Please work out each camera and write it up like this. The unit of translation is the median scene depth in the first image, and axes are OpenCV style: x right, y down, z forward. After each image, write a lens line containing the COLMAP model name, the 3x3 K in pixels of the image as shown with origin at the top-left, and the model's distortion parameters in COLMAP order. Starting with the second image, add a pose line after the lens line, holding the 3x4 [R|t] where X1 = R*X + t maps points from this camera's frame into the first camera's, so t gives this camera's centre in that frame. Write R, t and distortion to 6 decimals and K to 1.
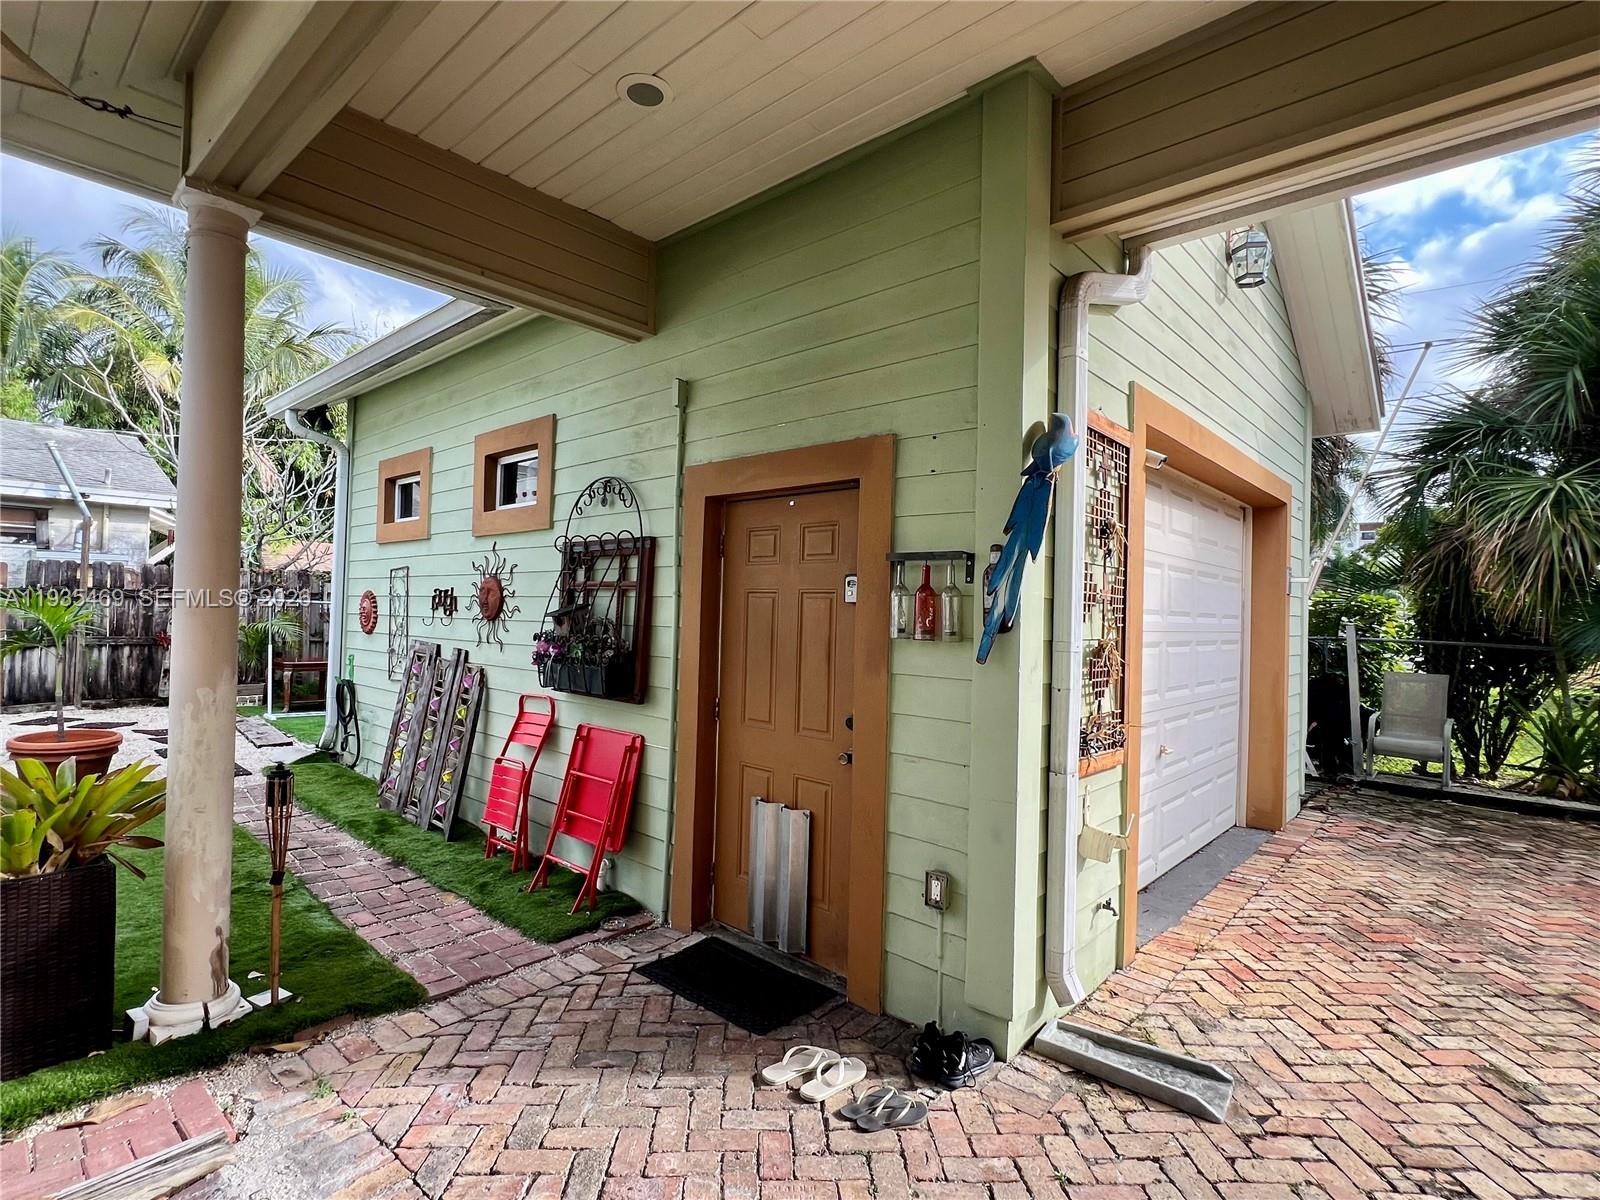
lens RADIAL K [[789.7, 0, 793.2], [0, 789.7, 604.0], [0, 0, 1]] dist [0.003398, -0.000599]
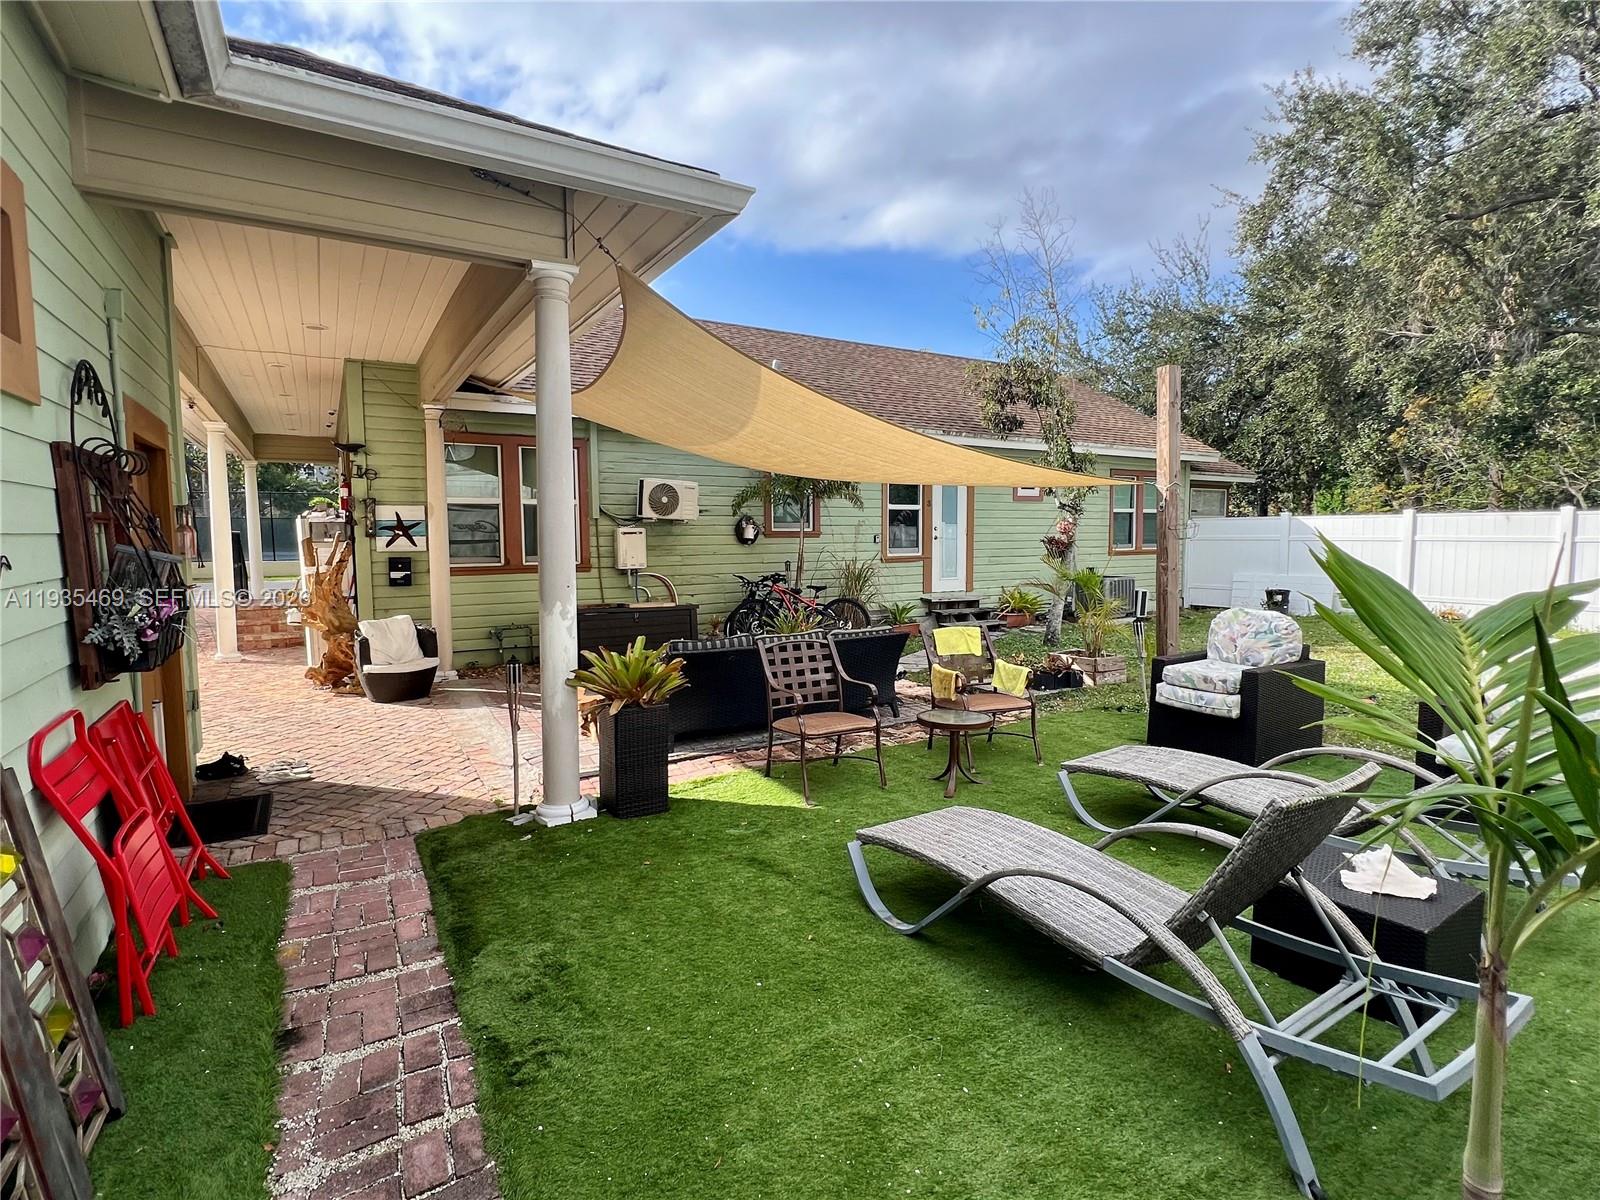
lens RADIAL K [[789.7, 0, 802.8], [0, 789.7, 598.8], [0, 0, 1]] dist [0.003398, -0.000599]
pose [[-0.958923, -0.047622, 0.279641, -1.581304], [-0.027164, 0.996693, 0.076583, -0.033338], [-0.282364, 0.065841, -0.957045, 2.261193]]
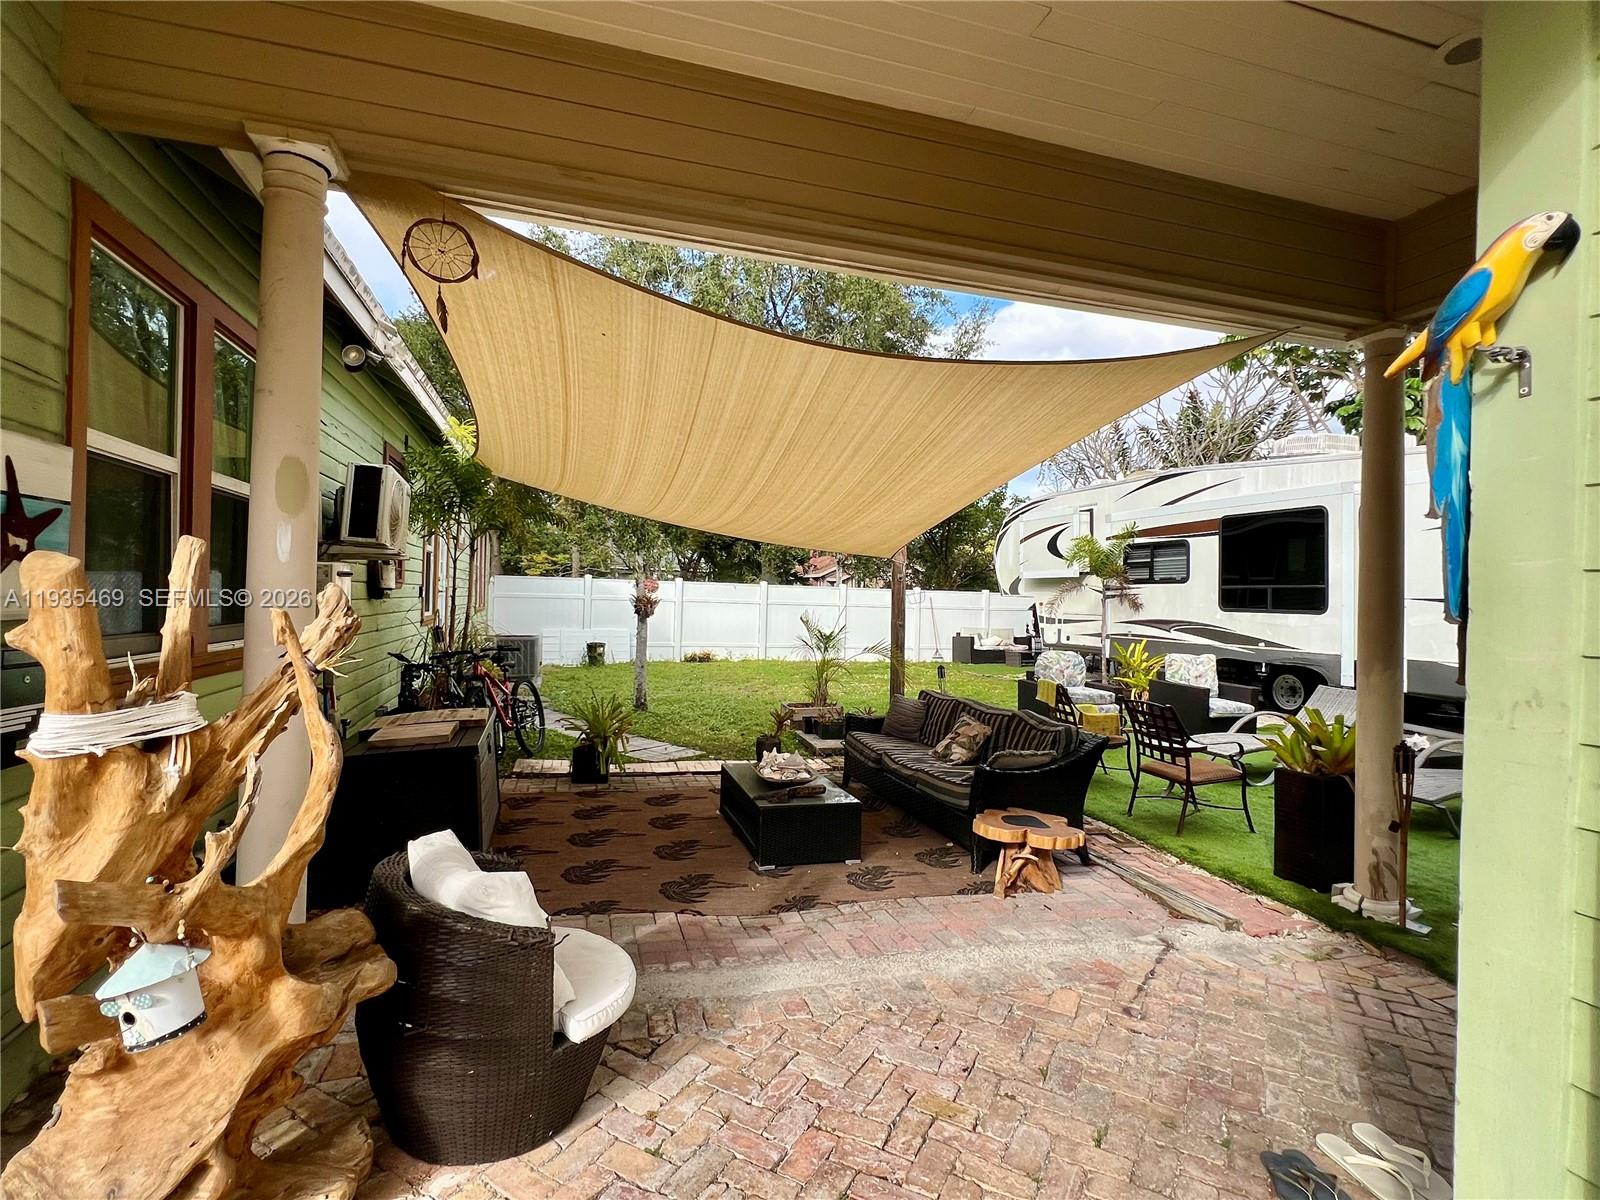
lens RADIAL K [[789.7, 0, 800.8], [0, 789.7, 597.5], [0, 0, 1]] dist [0.003398, -0.000599]
pose [[-0.512573, -0.047624, -0.857322, 0.982600], [-0.029737, 0.998846, -0.037707, 0.044012], [0.858129, 0.006167, -0.513398, 0.814705]]
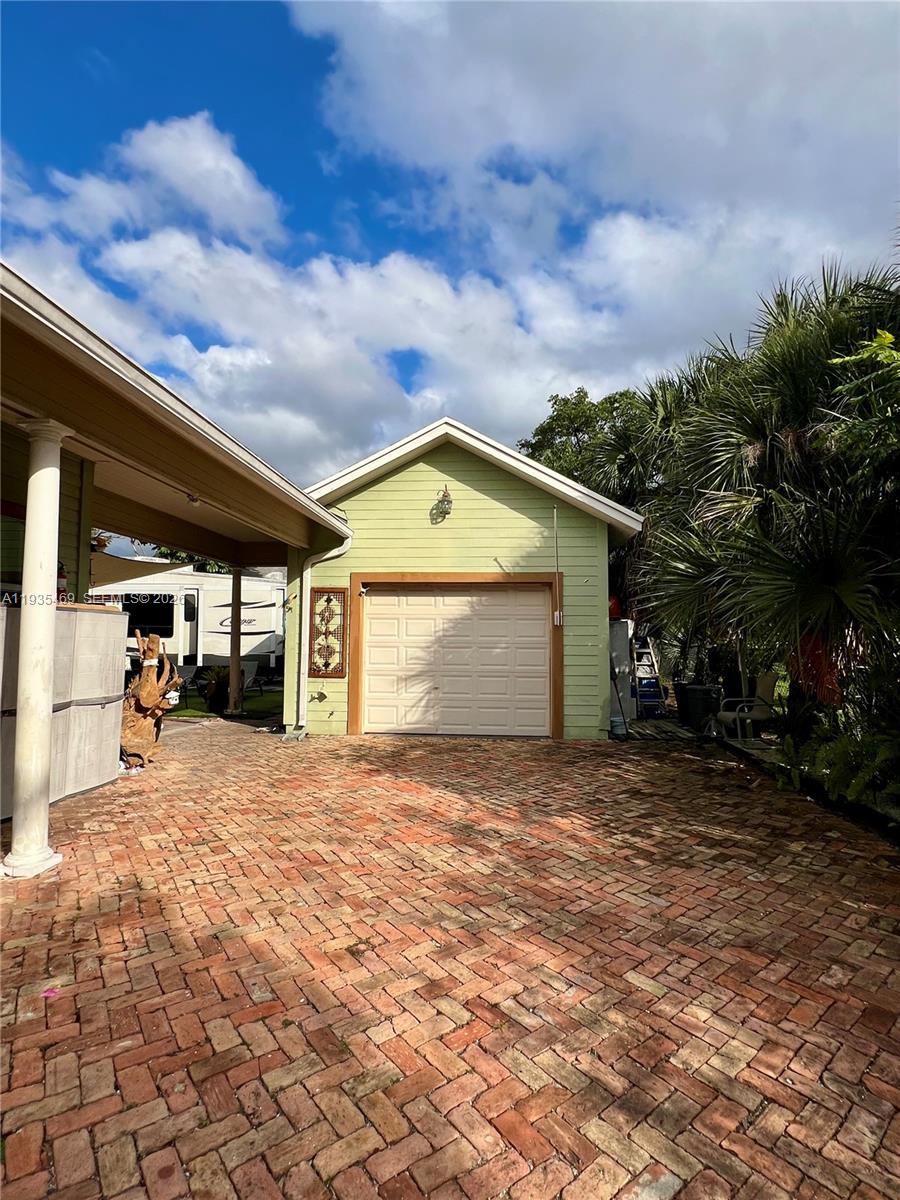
lens RADIAL K [[592.2, 0, 455.3], [0, 592.2, 599.6], [0, 0, 1]] dist [0.003398, -0.000599]
pose [[0.618089, -0.081989, -0.781821, 3.343499], [0.023877, 0.996045, -0.085579, 0.116477], [0.785745, 0.034228, 0.617602, -0.343096]]
